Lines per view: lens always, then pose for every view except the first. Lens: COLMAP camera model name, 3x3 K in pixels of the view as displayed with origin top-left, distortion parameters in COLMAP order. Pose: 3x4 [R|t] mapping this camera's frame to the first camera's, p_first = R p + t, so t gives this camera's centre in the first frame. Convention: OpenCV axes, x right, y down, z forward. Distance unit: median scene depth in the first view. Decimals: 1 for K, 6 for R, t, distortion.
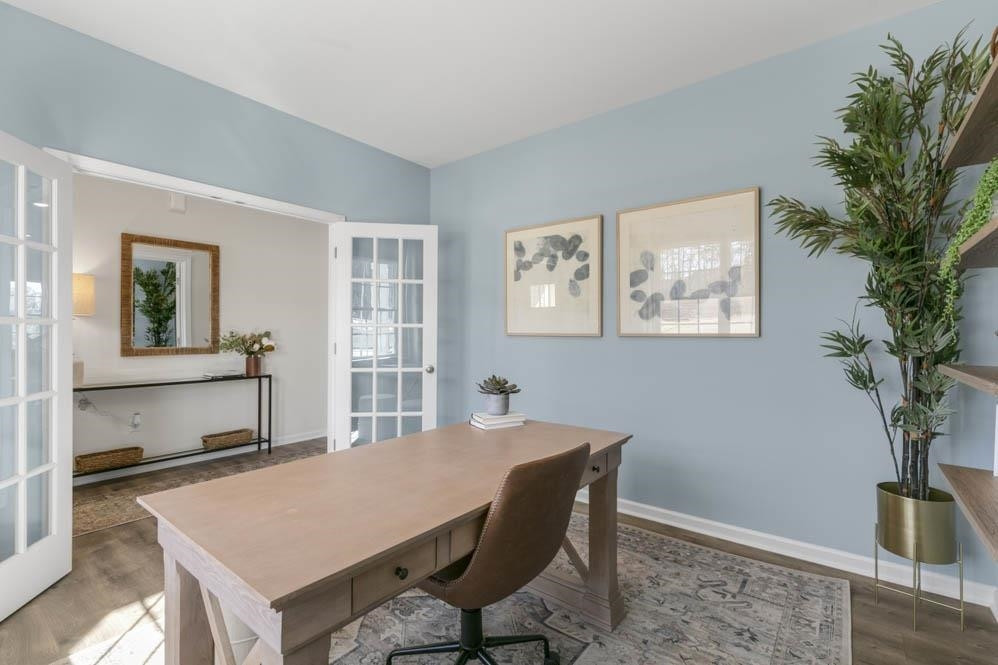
lens RADIAL K [[459.8, 0, 499.0], [0, 459.8, 332.5], [0, 0, 1]] dist [0.001111, -0.000060]
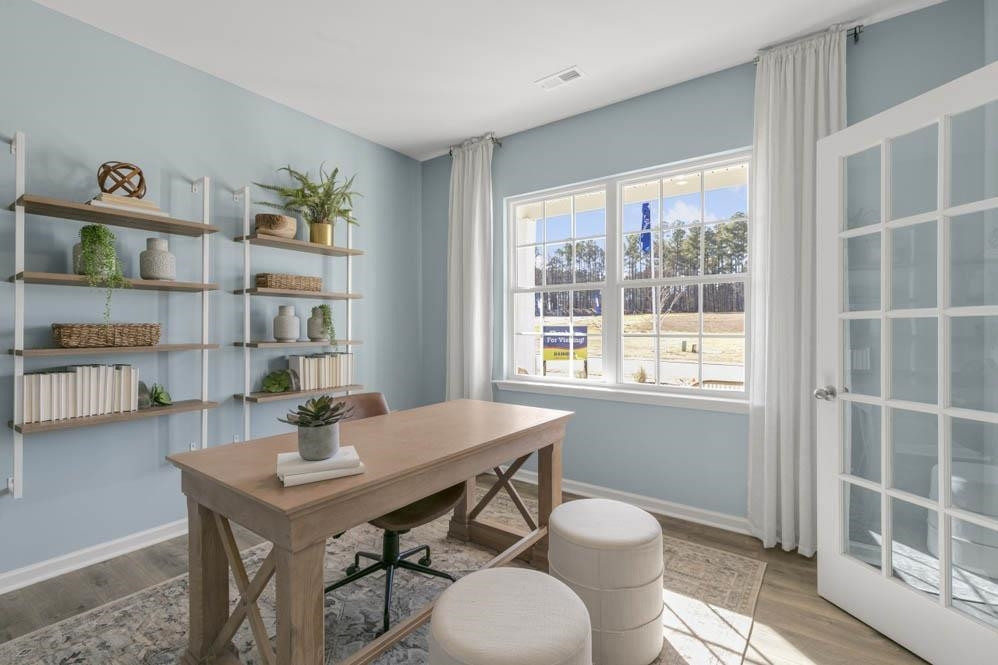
lens RADIAL K [[459.8, 0, 499.0], [0, 459.8, 332.5], [0, 0, 1]] dist [0.001111, -0.000060]
pose [[-0.999263, -0.005562, -0.037989, -0.262650], [-0.005664, 0.999981, 0.002595, 0.007314], [0.037974, 0.002808, -0.999275, 1.945551]]
